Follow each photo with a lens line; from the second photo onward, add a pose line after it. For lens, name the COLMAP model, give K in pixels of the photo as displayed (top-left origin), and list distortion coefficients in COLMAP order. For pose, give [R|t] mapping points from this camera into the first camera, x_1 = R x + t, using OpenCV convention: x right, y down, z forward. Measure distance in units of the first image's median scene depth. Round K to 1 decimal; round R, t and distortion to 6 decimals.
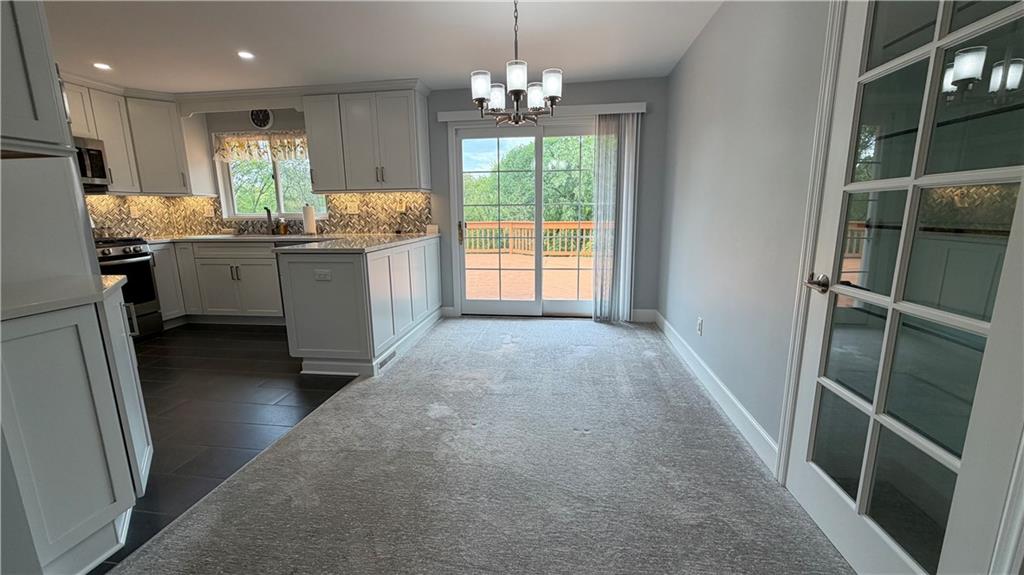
lens RADIAL K [[407.9, 0, 508.7], [0, 407.9, 289.4], [0, 0, 1]] dist [-0.000862, 0.000151]
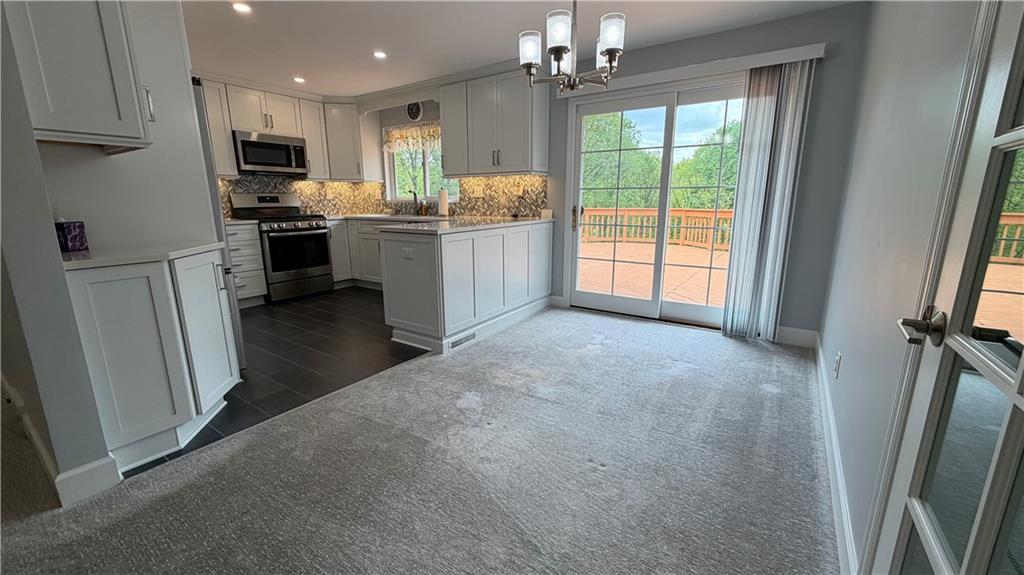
lens RADIAL K [[407.9, 0, 508.7], [0, 407.9, 289.4], [0, 0, 1]] dist [-0.000862, 0.000151]
pose [[0.894880, 0.104754, -0.433840, 0.172183], [-0.090324, 0.994458, 0.053807, -0.014683], [0.437072, -0.008965, 0.899382, 0.097817]]
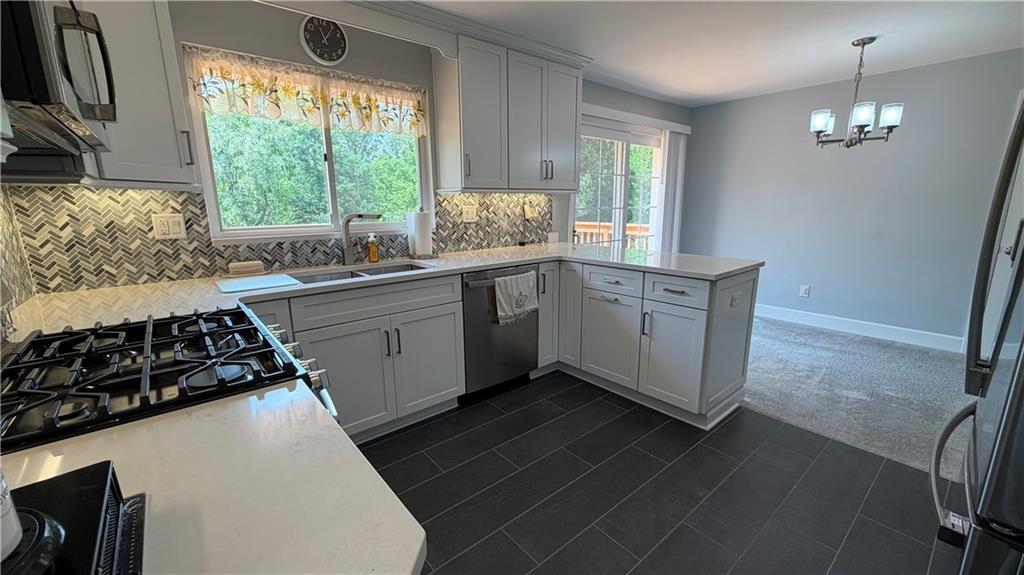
lens RADIAL K [[407.9, 0, 508.7], [0, 407.9, 289.4], [0, 0, 1]] dist [-0.000862, 0.000151]
pose [[0.670235, -0.149142, 0.727009, -0.899468], [0.140328, 0.987396, 0.073190, -0.119233], [-0.728762, 0.052965, 0.682716, 0.508522]]
